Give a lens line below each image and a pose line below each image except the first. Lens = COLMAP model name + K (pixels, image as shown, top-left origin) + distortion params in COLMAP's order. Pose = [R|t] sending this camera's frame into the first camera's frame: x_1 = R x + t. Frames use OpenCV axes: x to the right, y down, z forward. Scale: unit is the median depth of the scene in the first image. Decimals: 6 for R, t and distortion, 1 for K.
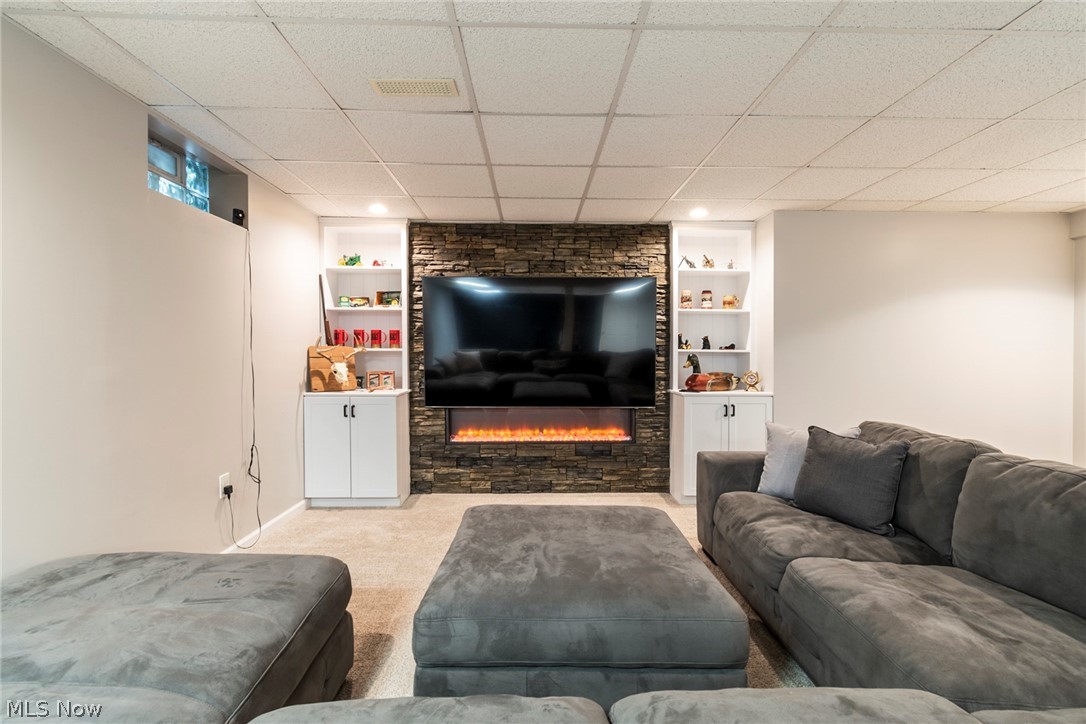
lens RADIAL K [[489.7, 0, 546.9], [0, 489.7, 362.5], [0, 0, 1]] dist [0.004925, -0.001060]
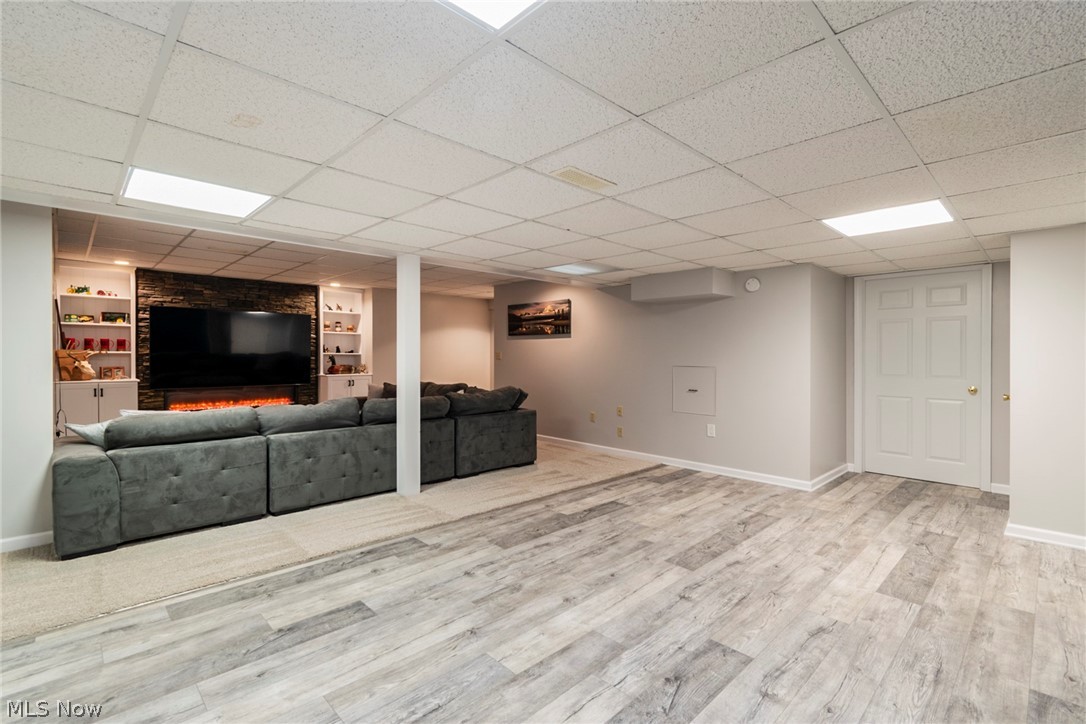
lens RADIAL K [[489.7, 0, 546.9], [0, 489.7, 362.5], [0, 0, 1]] dist [0.004925, -0.001060]
pose [[0.748210, -0.009554, 0.663394, -0.337561], [0.013315, 0.999911, -0.000618, 0.022694], [-0.663329, 0.009295, 0.748270, -0.976469]]
